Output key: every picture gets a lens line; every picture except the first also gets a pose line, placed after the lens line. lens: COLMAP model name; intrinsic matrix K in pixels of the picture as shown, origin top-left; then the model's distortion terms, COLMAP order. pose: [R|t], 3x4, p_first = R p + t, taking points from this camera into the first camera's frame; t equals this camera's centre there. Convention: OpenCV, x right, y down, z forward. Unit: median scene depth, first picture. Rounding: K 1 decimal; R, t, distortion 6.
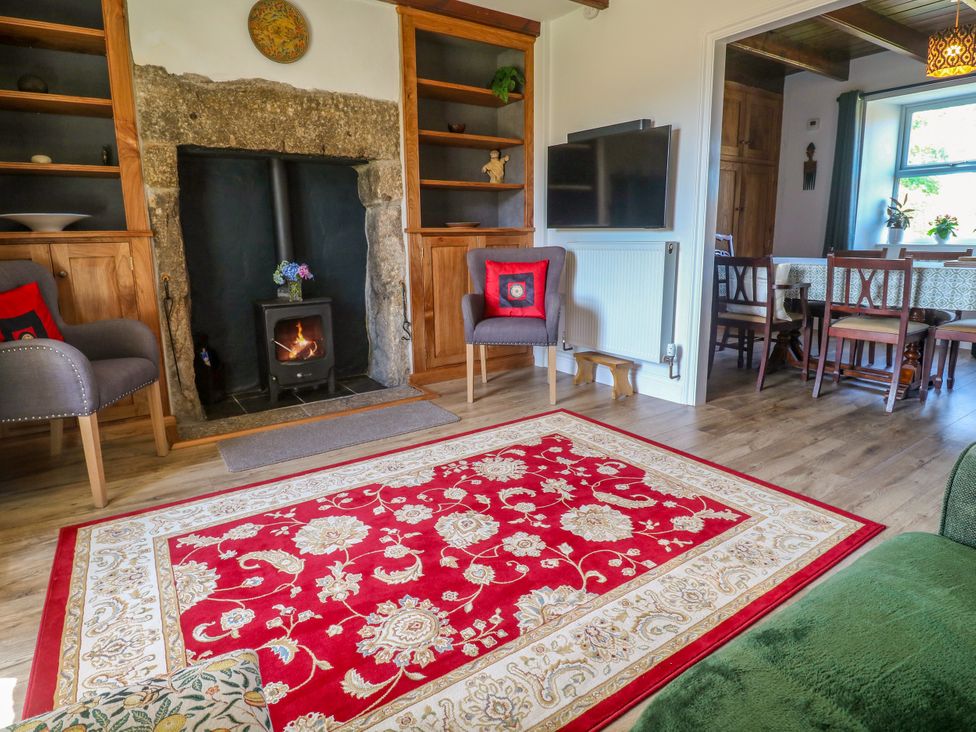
lens RADIAL K [[540.6, 0, 475.0], [0, 540.6, 335.3], [0, 0, 1]] dist [-0.002980, -0.004536]
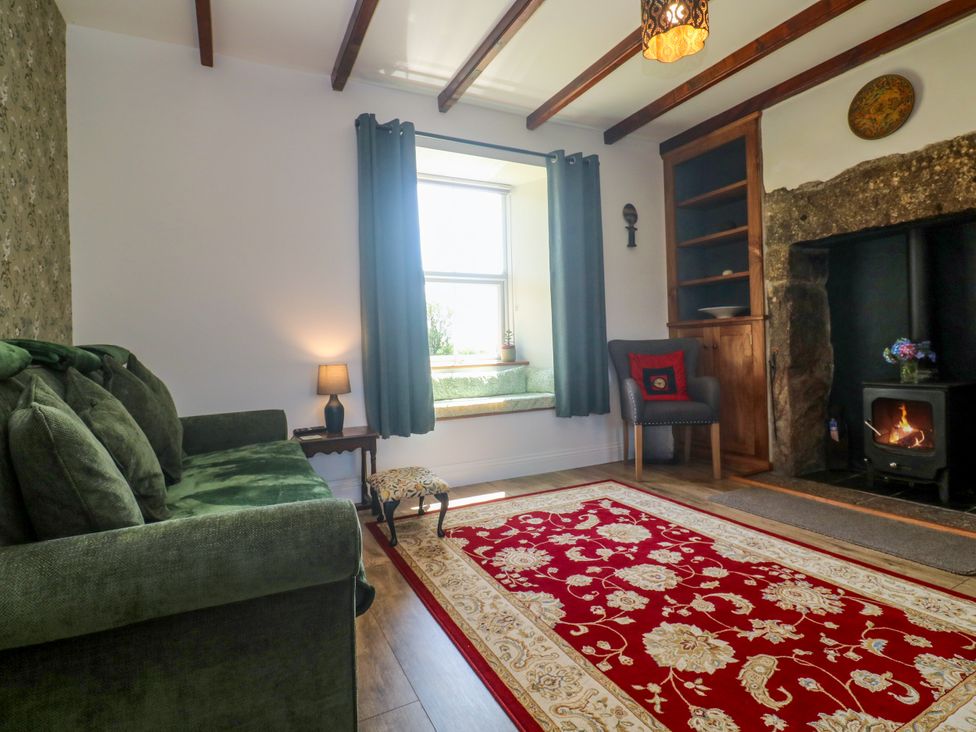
lens RADIAL K [[509.3, 0, 489.0], [0, 509.3, 360.4], [0, 0, 1]] dist [-0.008928, -0.010374]
pose [[-0.121557, 0.041940, -0.991698, 0.827298], [-0.138941, 0.988551, 0.058838, -0.076186], [0.982812, 0.144939, -0.114338, 0.589512]]
